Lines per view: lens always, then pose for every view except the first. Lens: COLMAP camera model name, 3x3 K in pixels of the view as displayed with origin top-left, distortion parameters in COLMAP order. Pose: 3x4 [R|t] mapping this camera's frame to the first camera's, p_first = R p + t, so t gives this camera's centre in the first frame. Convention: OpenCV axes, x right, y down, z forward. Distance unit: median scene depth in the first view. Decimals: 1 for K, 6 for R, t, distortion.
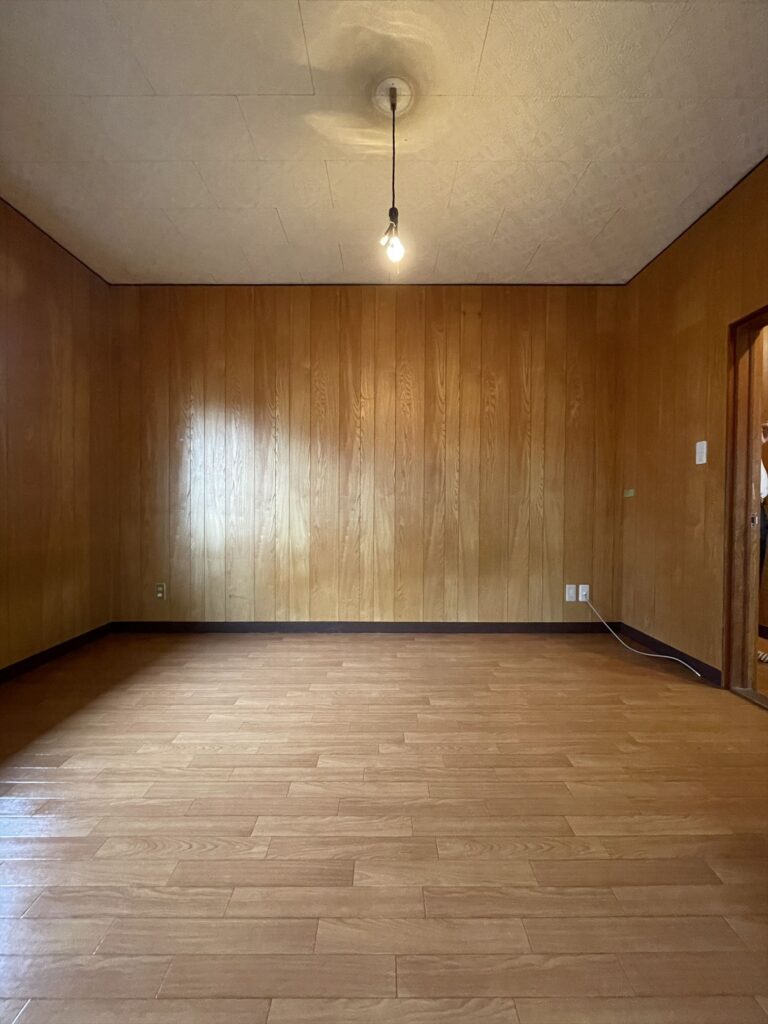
lens RADIAL K [[417.7, 0, 384.0], [0, 417.7, 512.0], [0, 0, 1]] dist [0.015822, -0.000452]
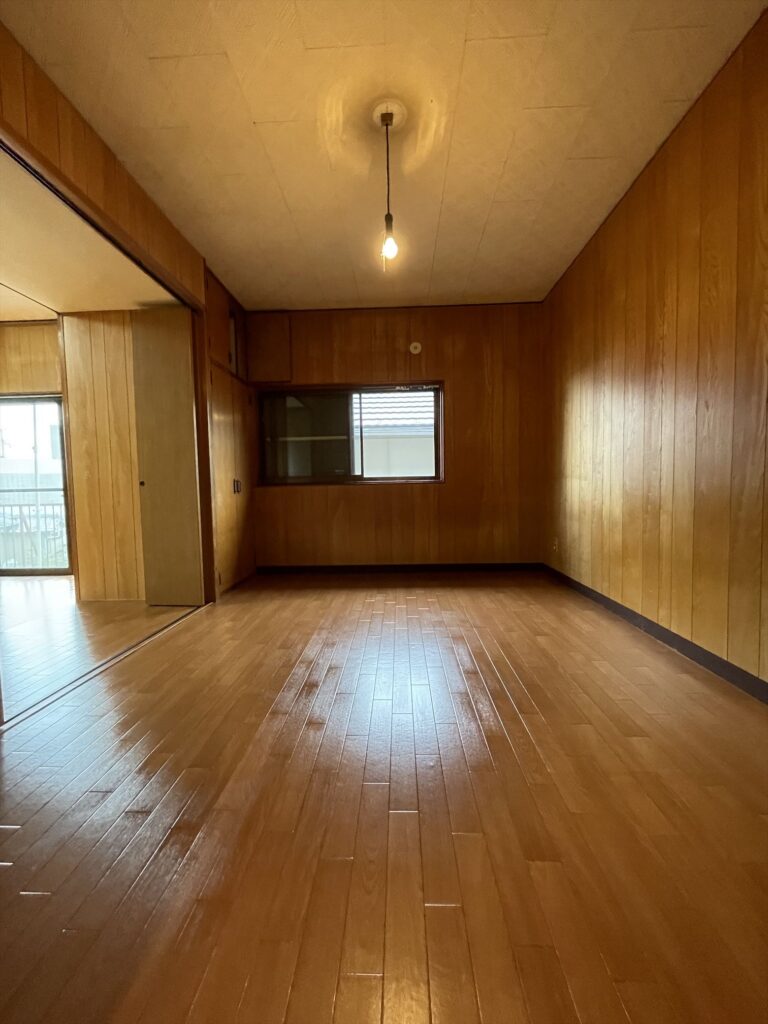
lens RADIAL K [[417.7, 0, 384.0], [0, 417.7, 512.0], [0, 0, 1]] dist [0.015822, -0.000452]
pose [[-0.038557, 0.060000, -0.997453, 0.681322], [-0.004529, 0.998175, 0.060219, 0.027075], [0.999246, 0.006840, -0.038215, 0.560861]]
